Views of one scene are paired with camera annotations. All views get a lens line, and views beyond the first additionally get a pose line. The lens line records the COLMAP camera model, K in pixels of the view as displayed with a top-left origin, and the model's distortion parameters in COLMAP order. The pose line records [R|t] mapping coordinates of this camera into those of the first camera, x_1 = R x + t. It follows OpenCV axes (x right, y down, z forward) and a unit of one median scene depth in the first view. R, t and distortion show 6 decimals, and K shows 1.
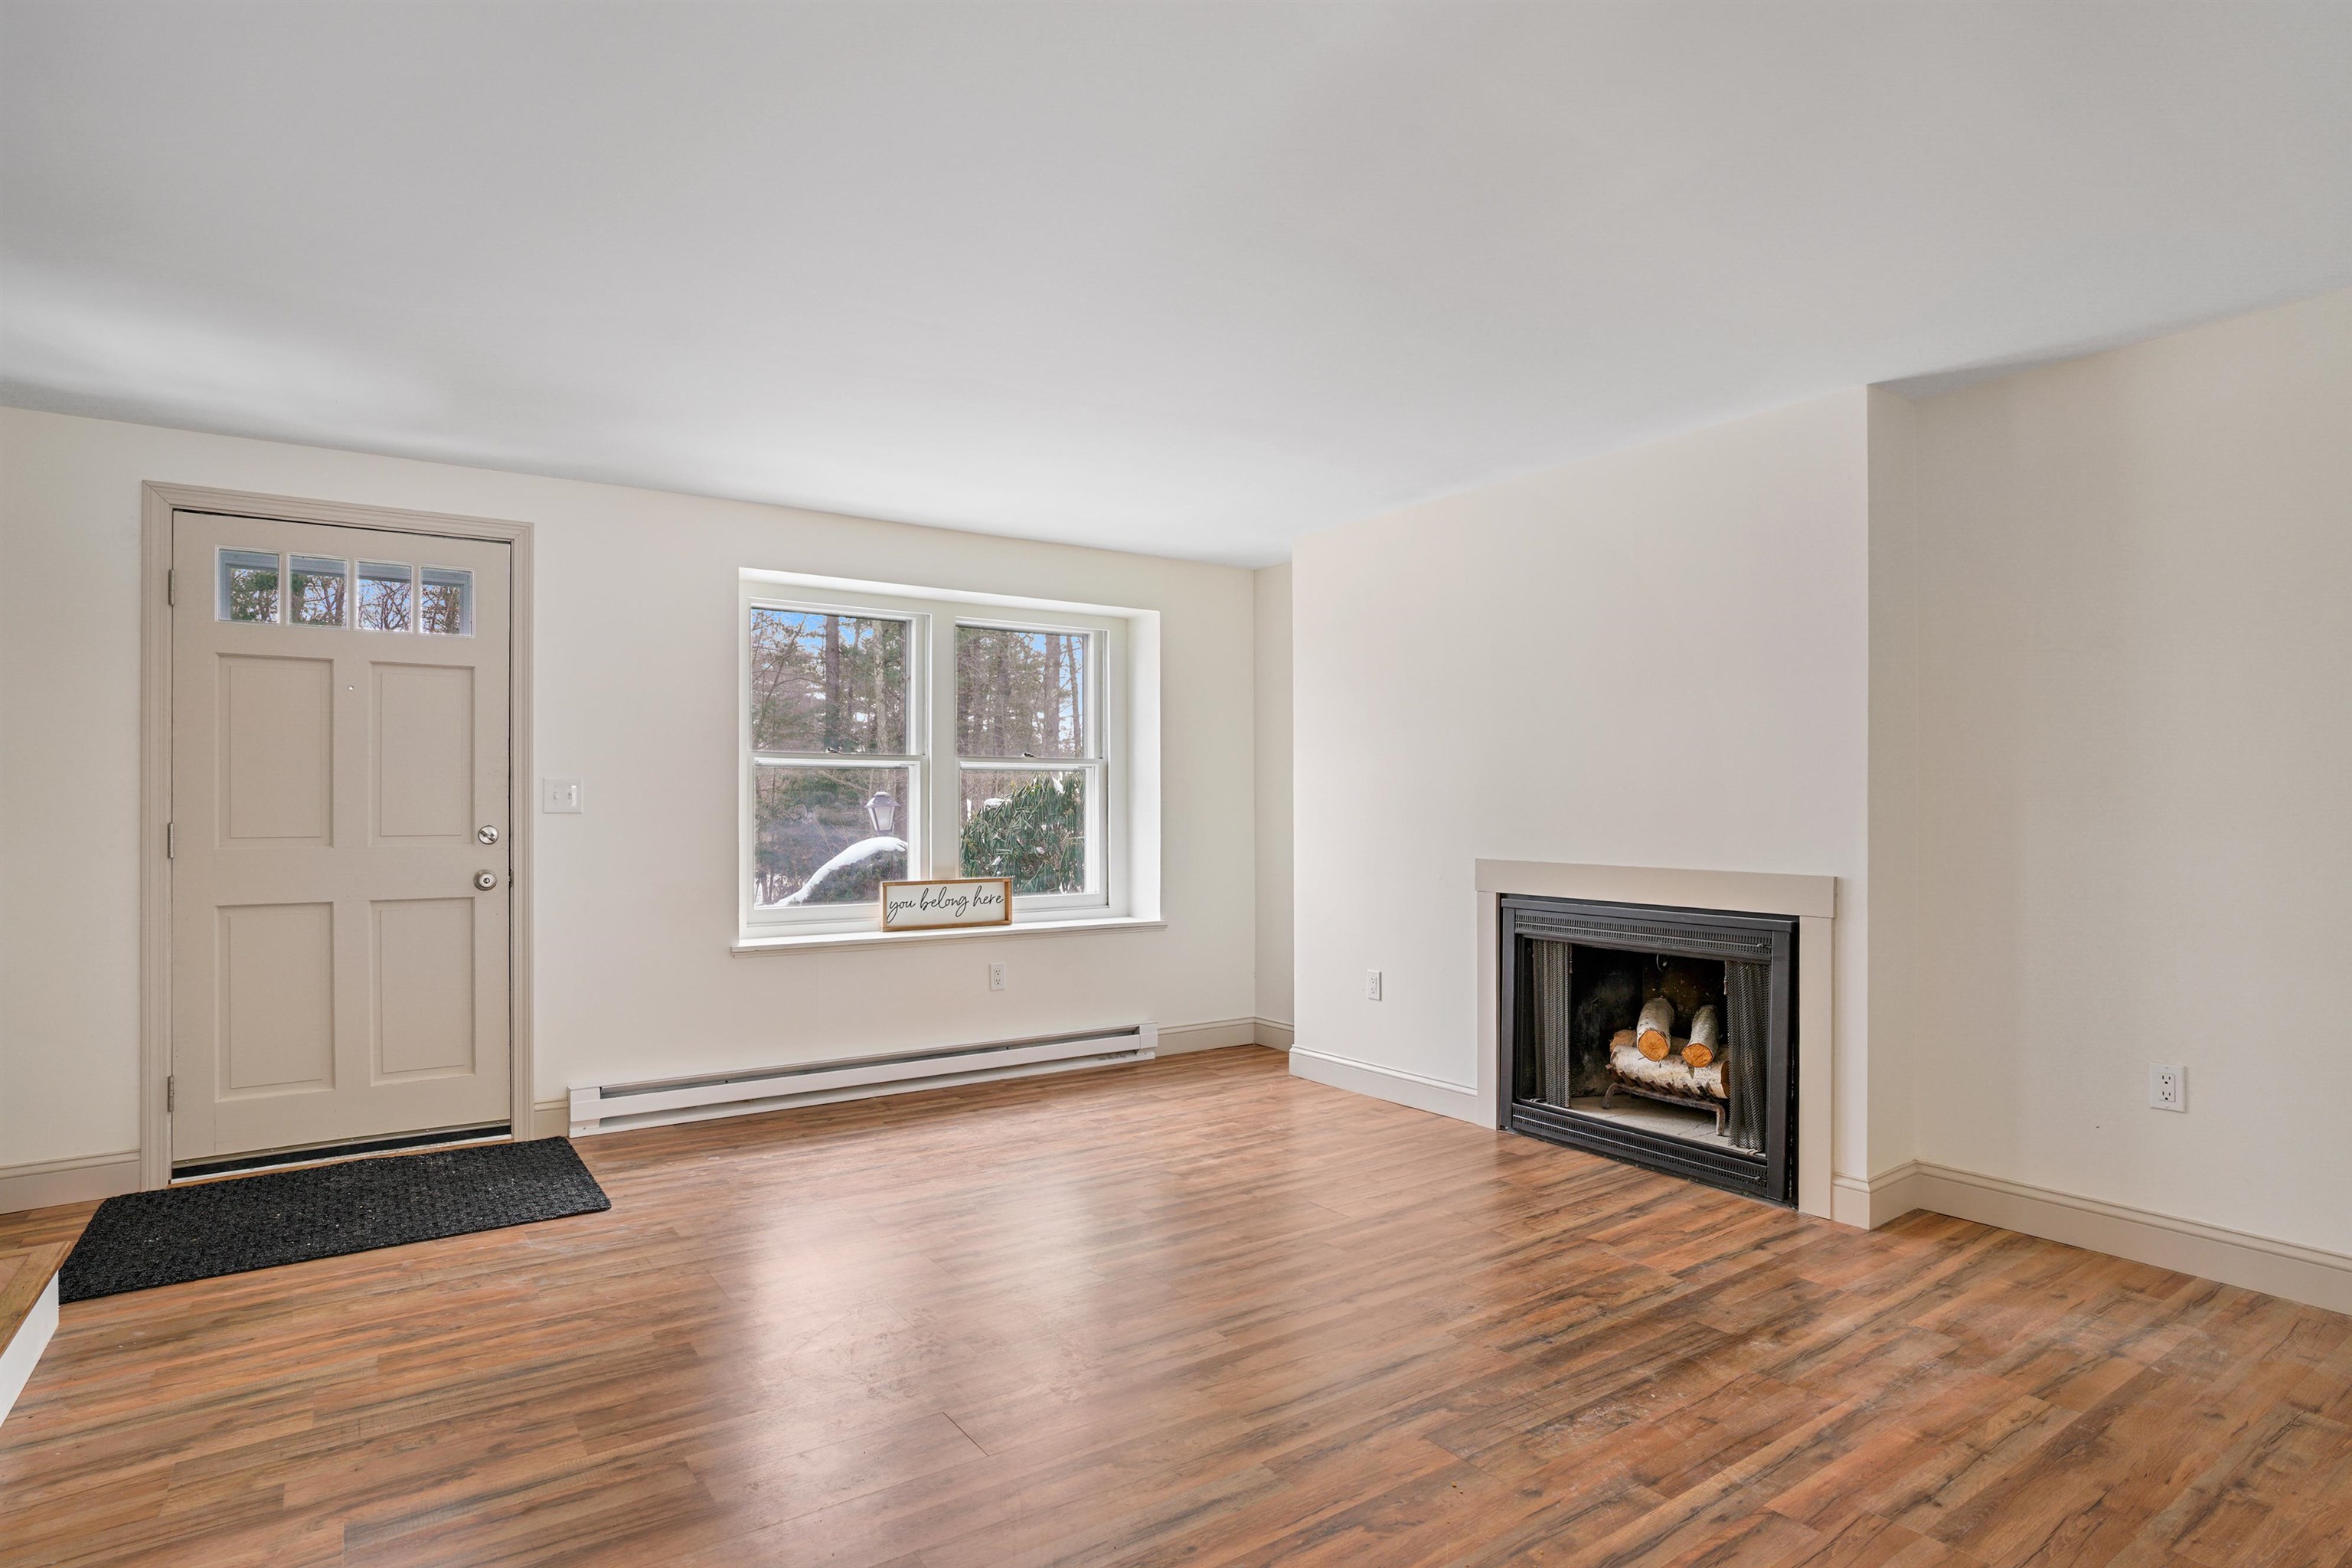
lens RADIAL K [[1218.8, 0, 1177.5], [0, 1218.8, 794.3], [0, 0, 1]] dist [-0.001998, 0.000519]
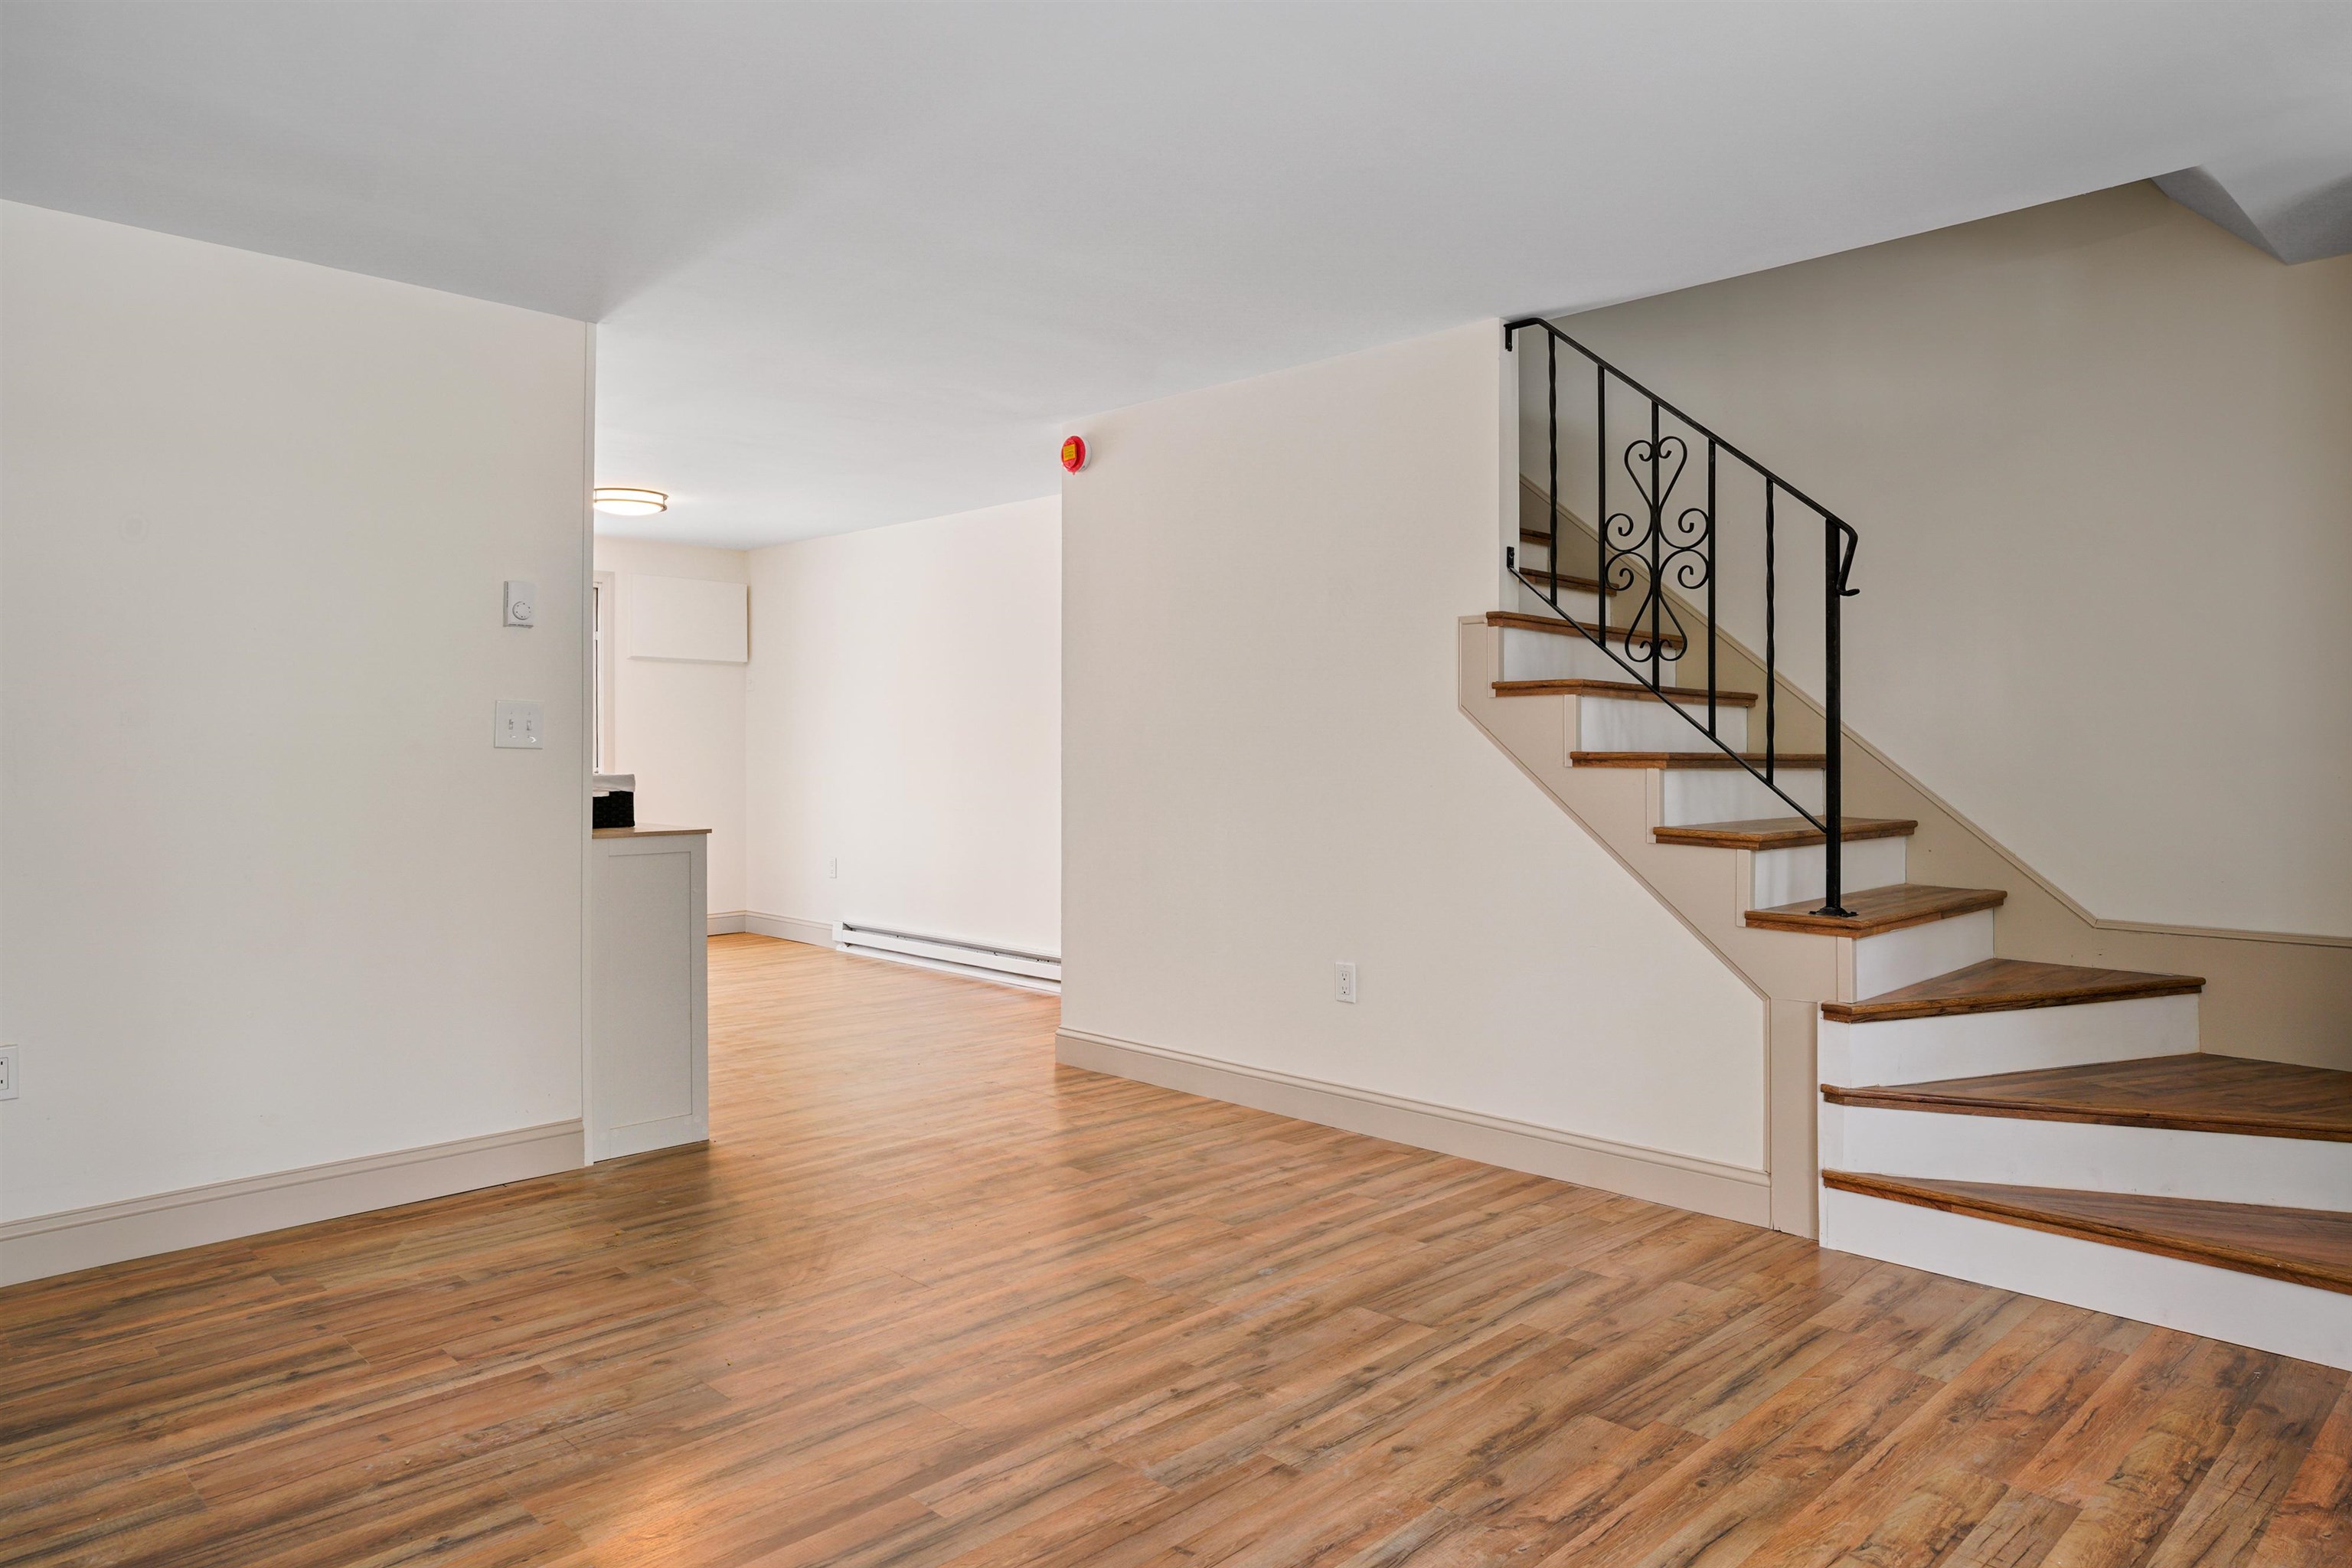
lens RADIAL K [[1481.3, 0, 1176.5], [0, 1481.3, 775.9], [0, 0, 1]] dist [0.003218, 0.002059]
pose [[-0.985241, 0.007705, -0.171000, 0.050802], [0.006947, 0.999963, 0.005027, 0.032622], [0.171032, 0.003765, -0.985258, 2.169757]]
